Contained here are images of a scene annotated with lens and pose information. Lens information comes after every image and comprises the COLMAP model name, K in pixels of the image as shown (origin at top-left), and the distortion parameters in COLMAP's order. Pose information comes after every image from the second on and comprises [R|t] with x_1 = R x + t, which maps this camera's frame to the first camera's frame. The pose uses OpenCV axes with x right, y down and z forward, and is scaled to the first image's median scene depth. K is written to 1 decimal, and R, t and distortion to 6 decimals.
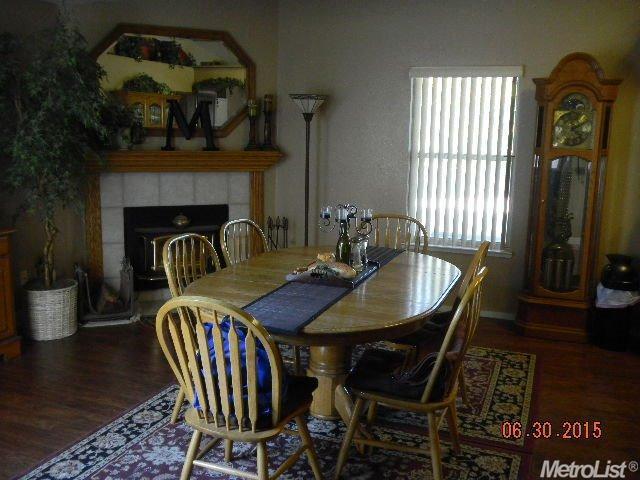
lens RADIAL K [[631.6, 0, 320.0], [0, 631.6, 240.0], [0, 0, 1]] dist [-0.048402, 0.083719]
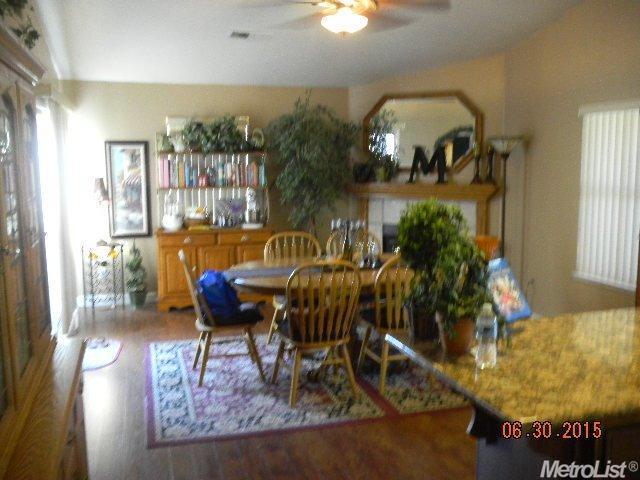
lens RADIAL K [[631.6, 0, 320.0], [0, 631.6, 240.0], [0, 0, 1]] dist [-0.048402, 0.083719]
pose [[0.616918, 0.070896, -0.783828, 0.686790], [-0.118965, 0.992891, -0.003828, 0.004273], [0.777985, 0.095610, 0.620966, 0.030025]]
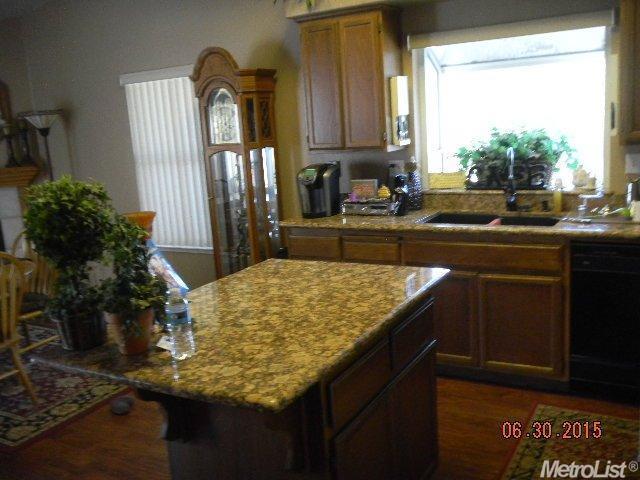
lens RADIAL K [[631.6, 0, 320.0], [0, 631.6, 240.0], [0, 0, 1]] dist [-0.048402, 0.083719]
pose [[0.985932, -0.062360, -0.155079, 0.582130], [0.064286, 0.997904, 0.007427, 0.006746], [0.154290, -0.017292, 0.987874, 0.033906]]
